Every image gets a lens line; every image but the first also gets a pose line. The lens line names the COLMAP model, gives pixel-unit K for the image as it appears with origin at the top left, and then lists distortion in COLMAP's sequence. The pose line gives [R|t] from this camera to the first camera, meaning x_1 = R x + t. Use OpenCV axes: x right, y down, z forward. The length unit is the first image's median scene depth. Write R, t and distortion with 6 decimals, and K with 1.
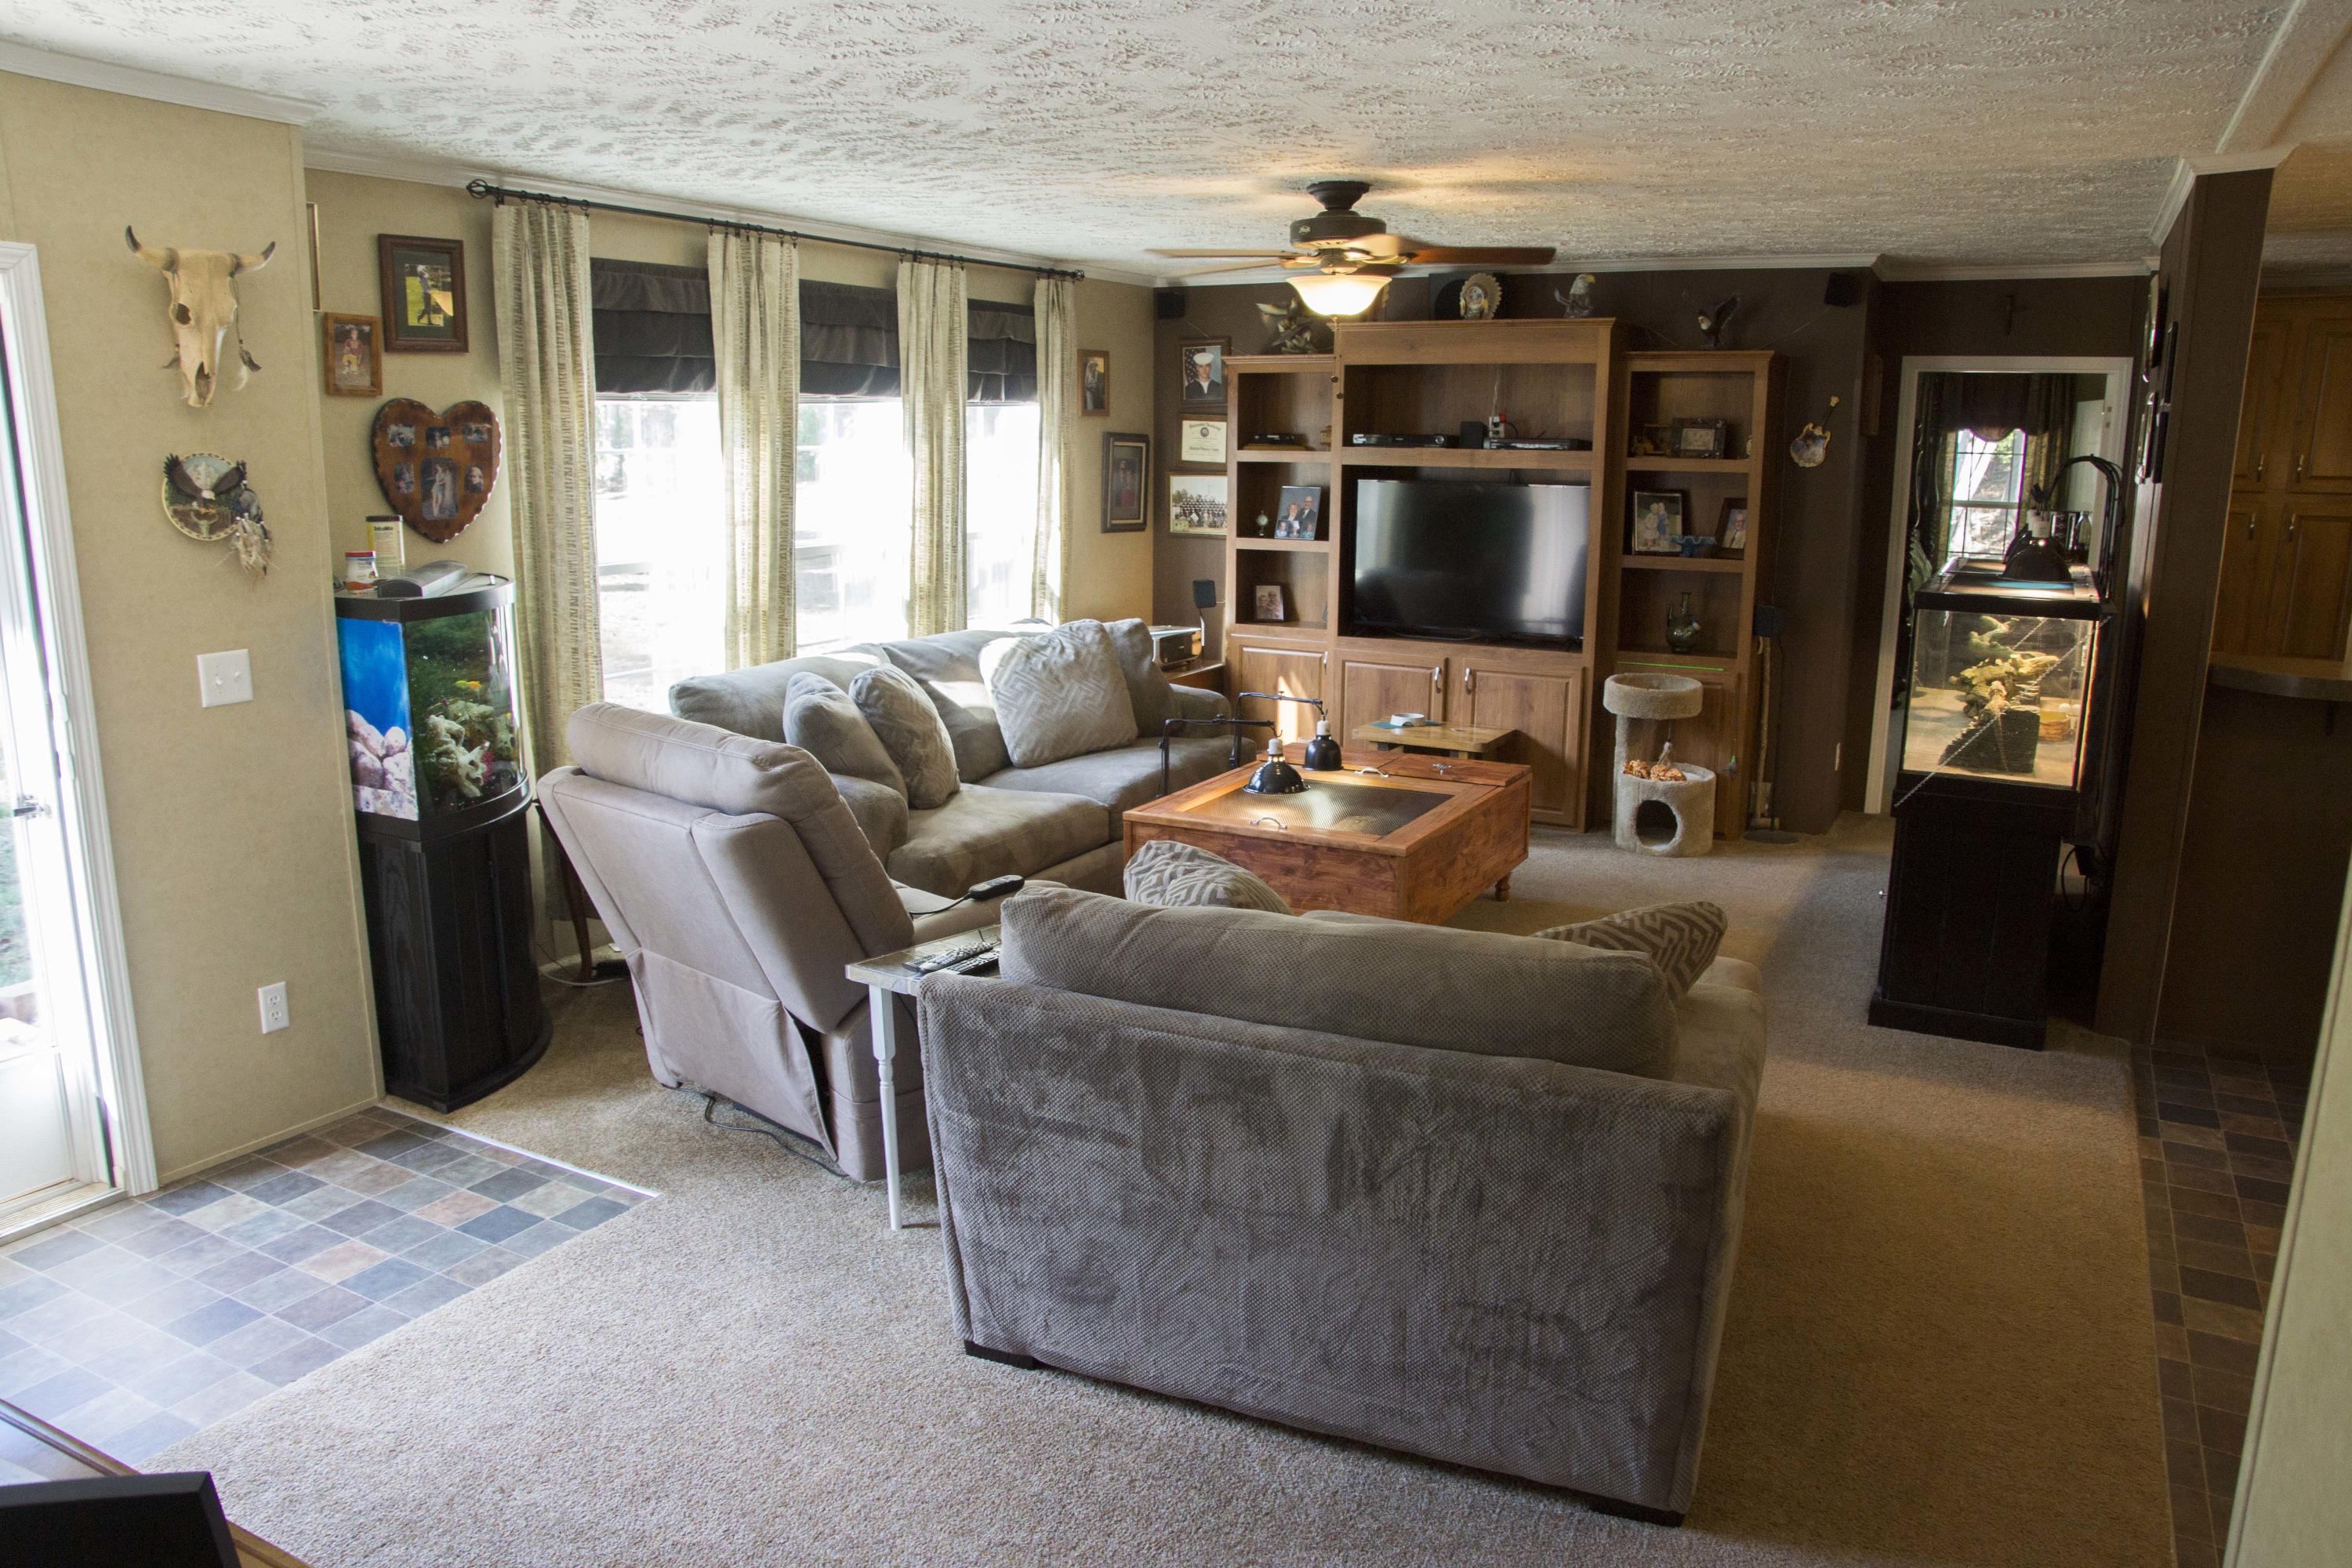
lens RADIAL K [[1652.3, 0, 1164.2], [0, 1652.3, 768.5], [0, 0, 1]] dist [-0.157684, 0.113676]
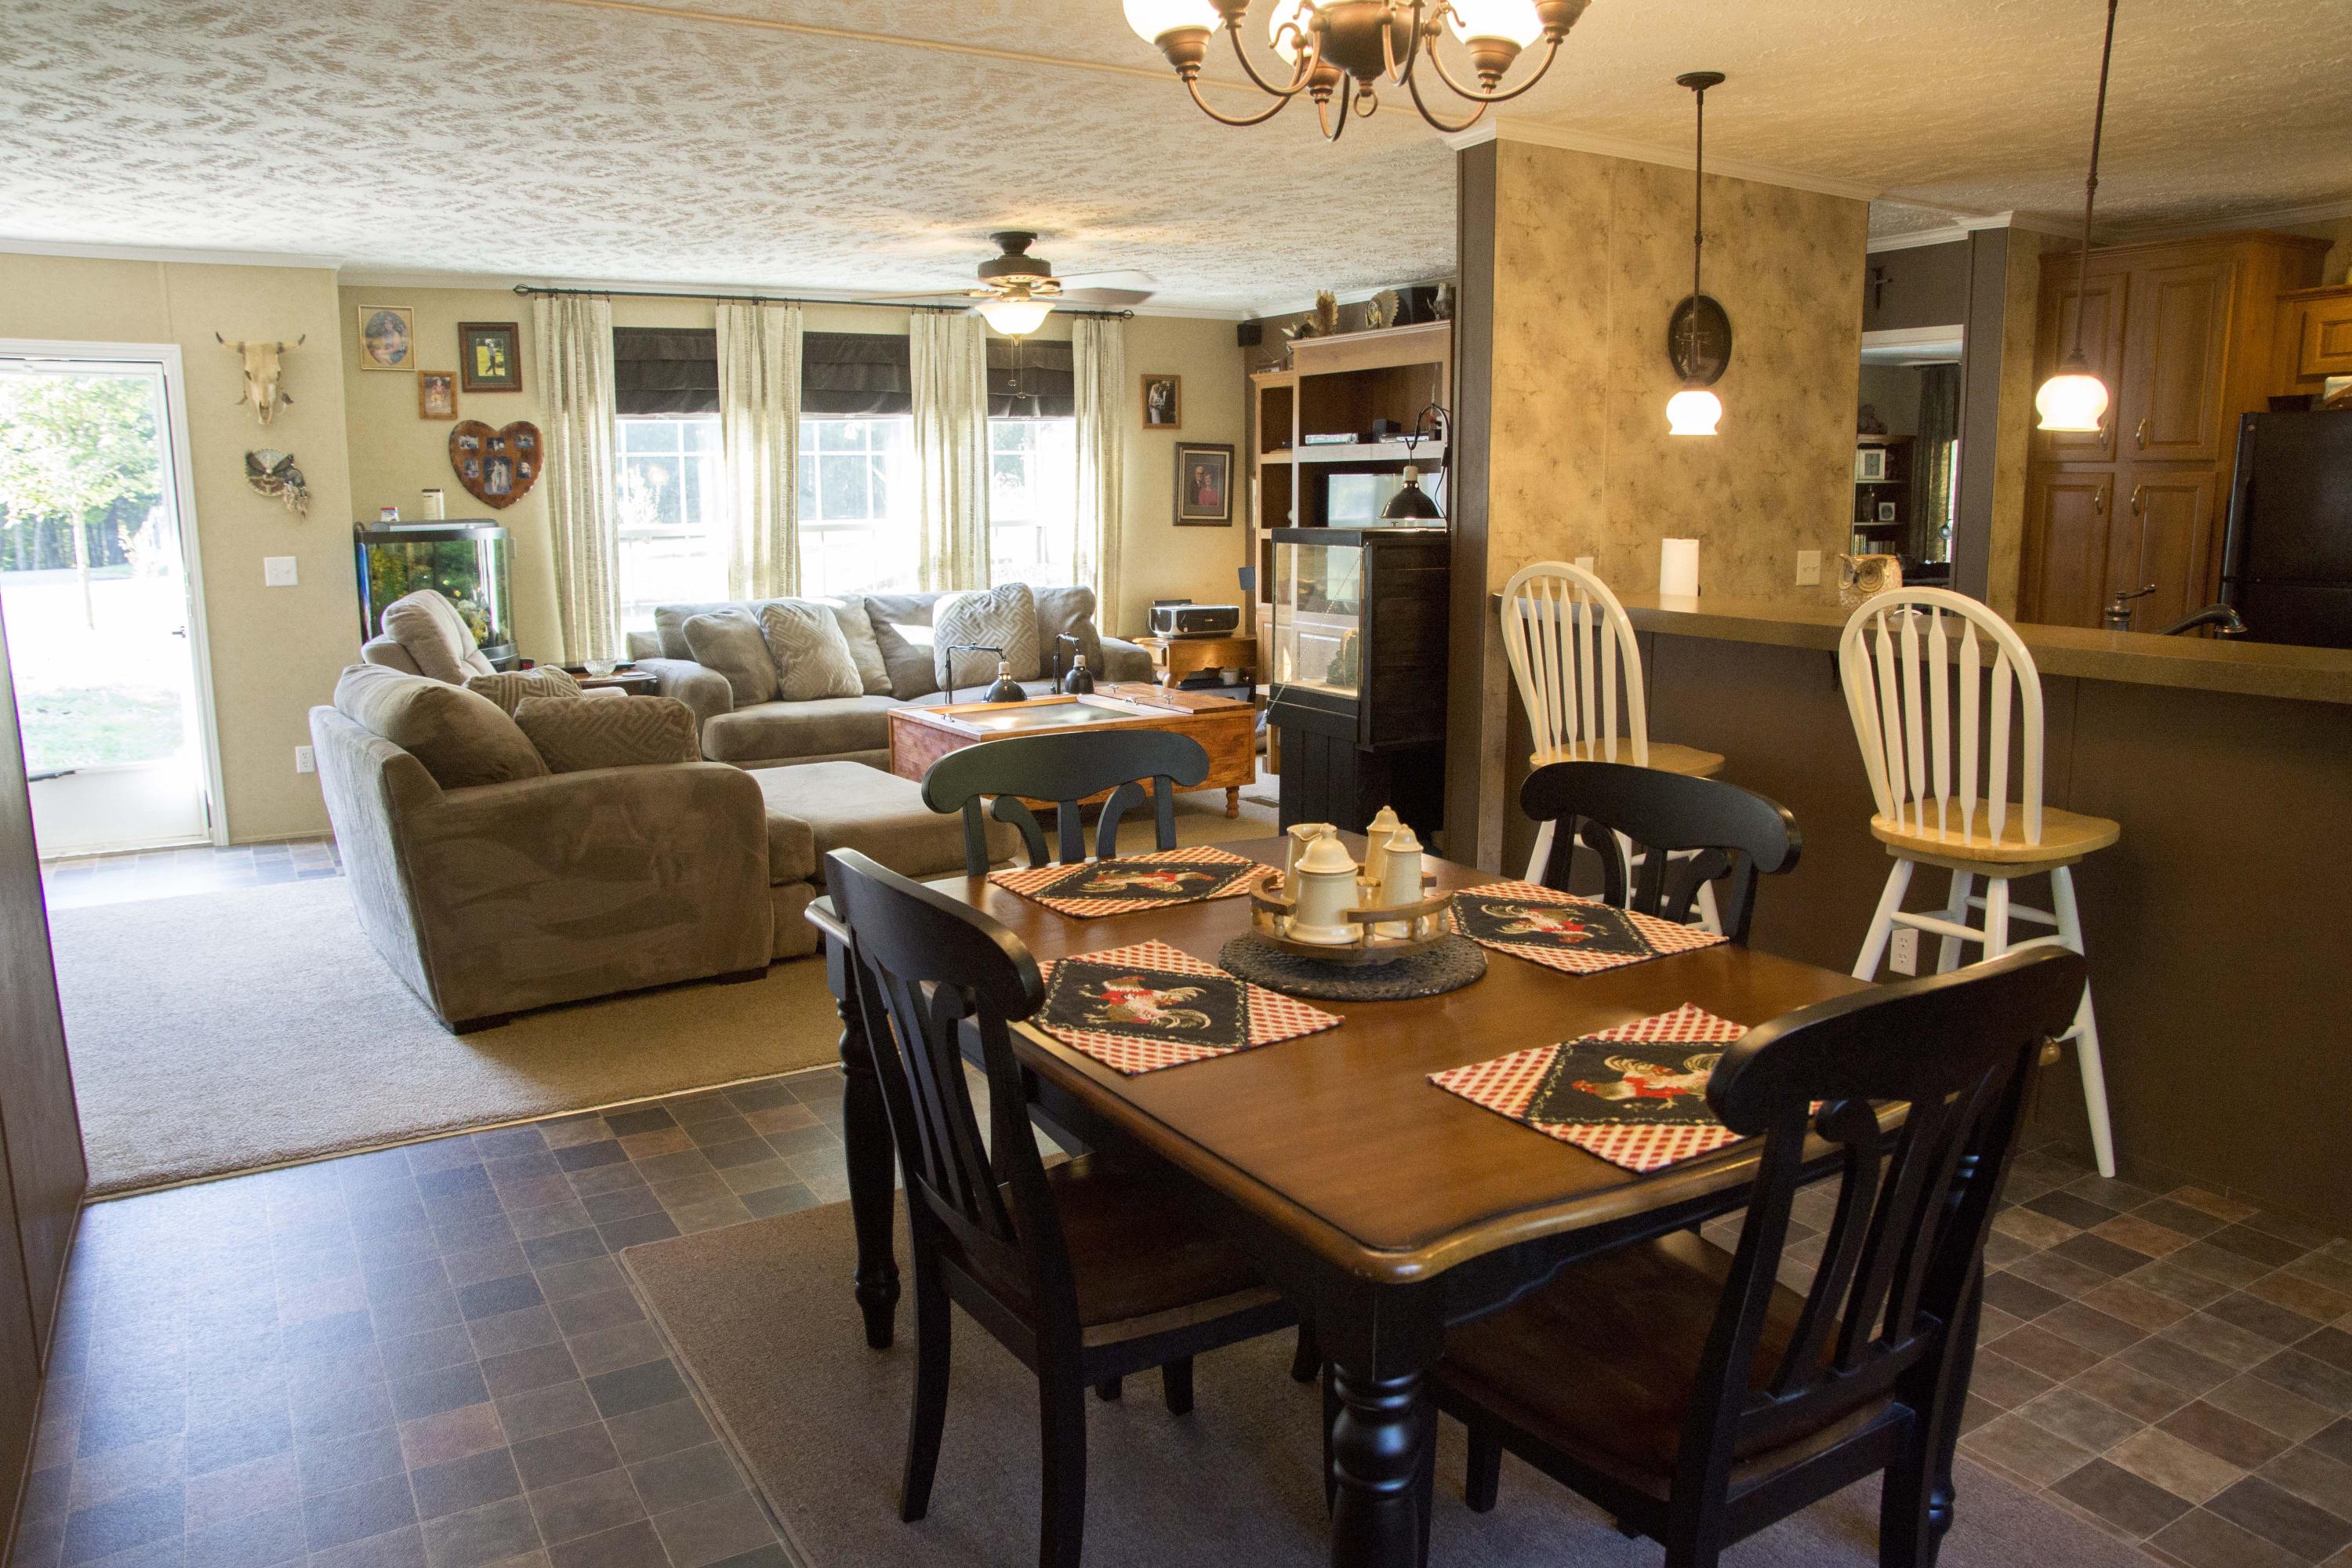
lens RADIAL K [[1652.3, 0, 1180.9], [0, 1652.3, 781.7], [0, 0, 1]] dist [-0.157684, 0.113676]
pose [[0.871292, 0.072893, -0.485321, 0.952187], [-0.085405, 0.996340, -0.003680, 0.080509], [0.483276, 0.044655, 0.874329, -0.072626]]
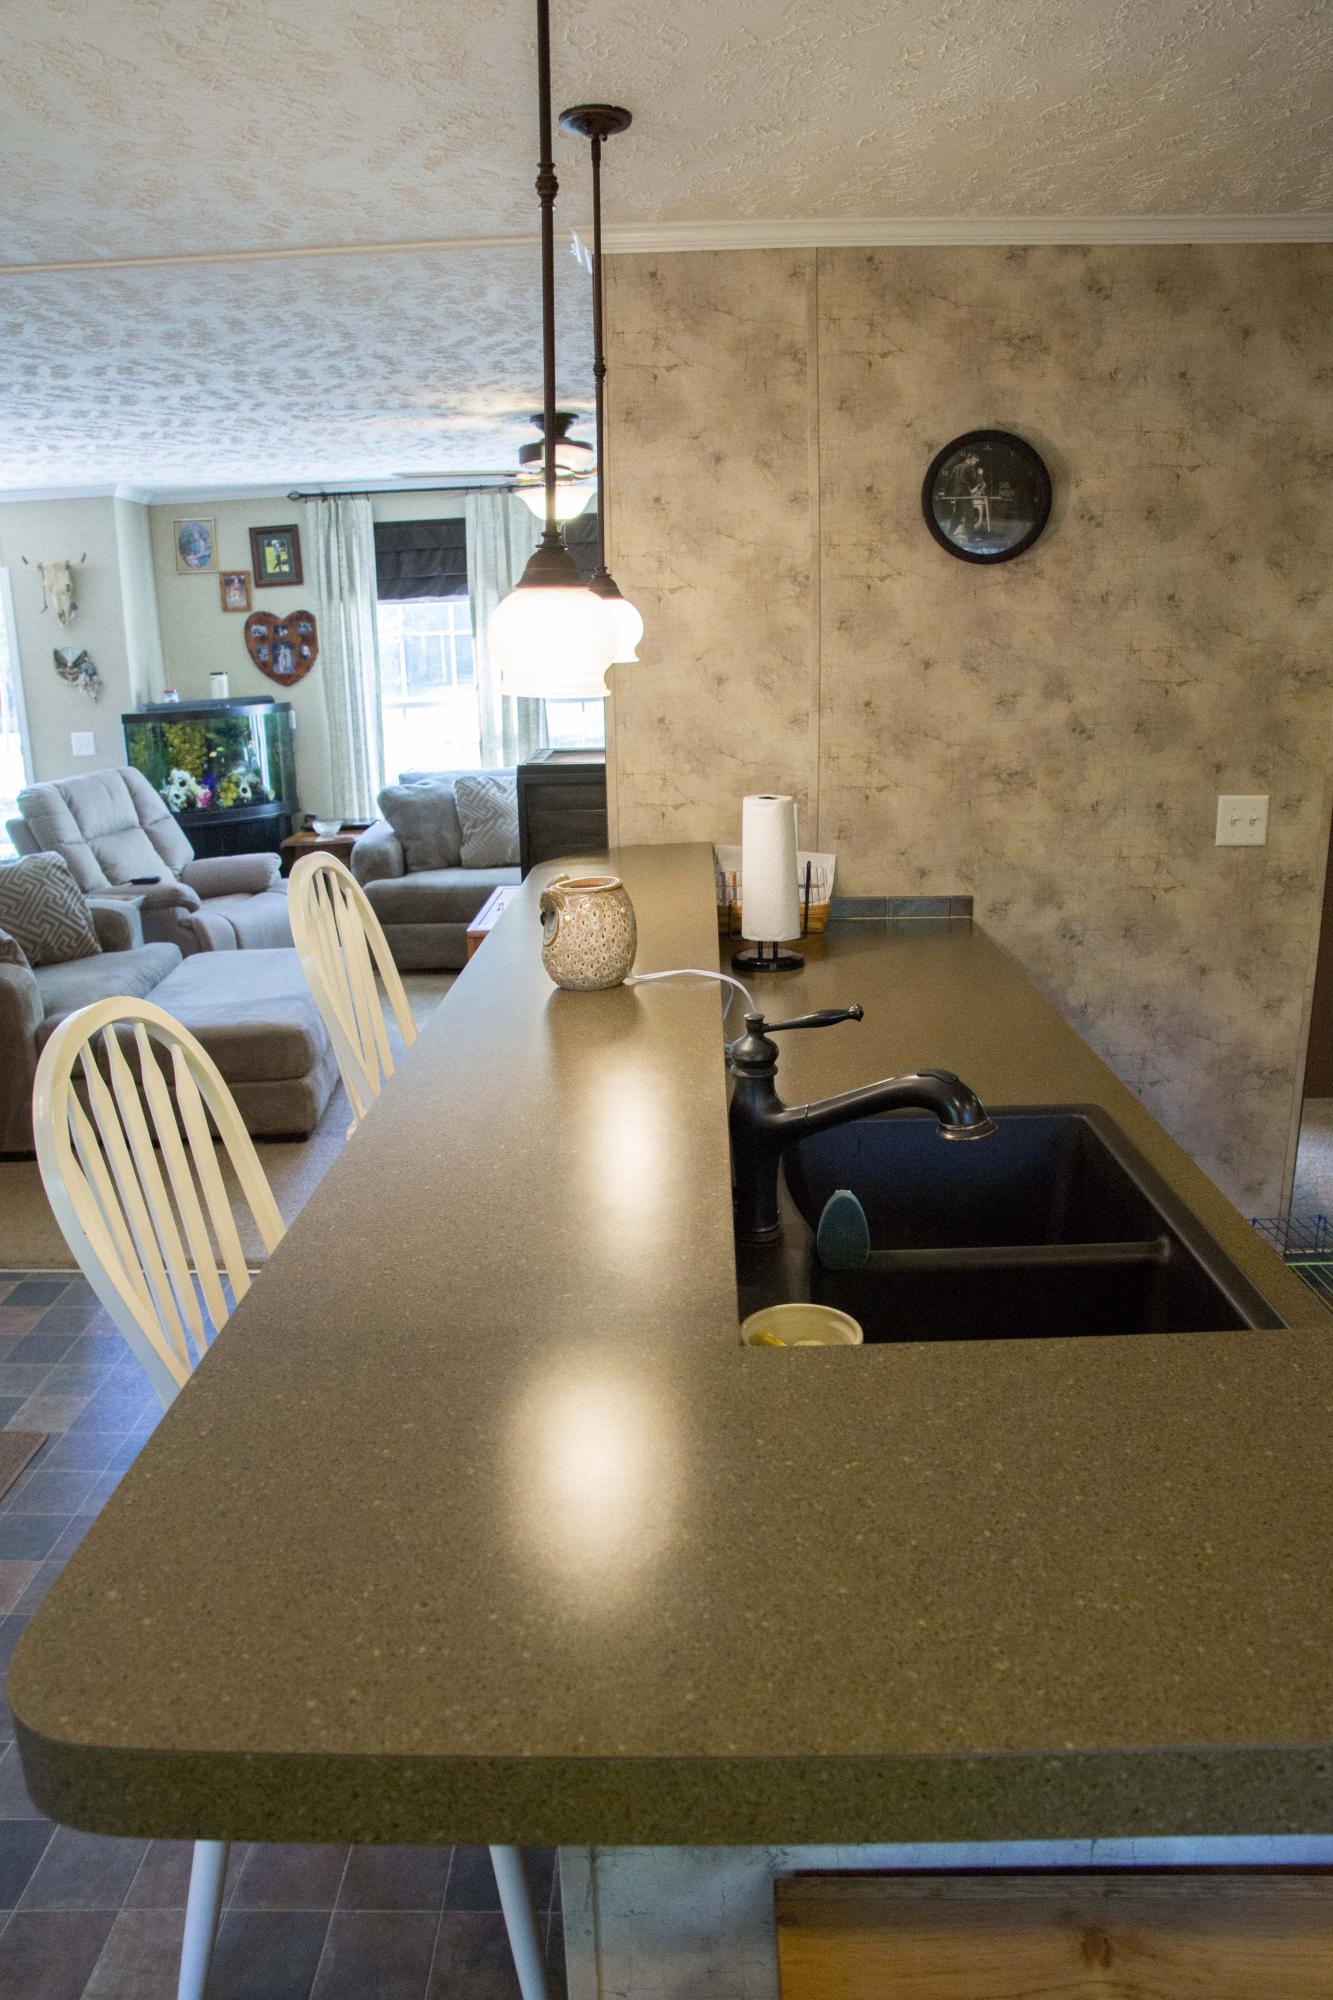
lens RADIAL K [[1405.0, 0, 661.4], [0, 1405.0, 1003.8], [0, 0, 1]] dist [-0.157684, 0.113676]
pose [[0.474895, 0.209122, -0.854835, 1.232592], [-0.144338, 0.976711, 0.158751, -0.096709], [0.868125, 0.047995, 0.494019, 0.594266]]
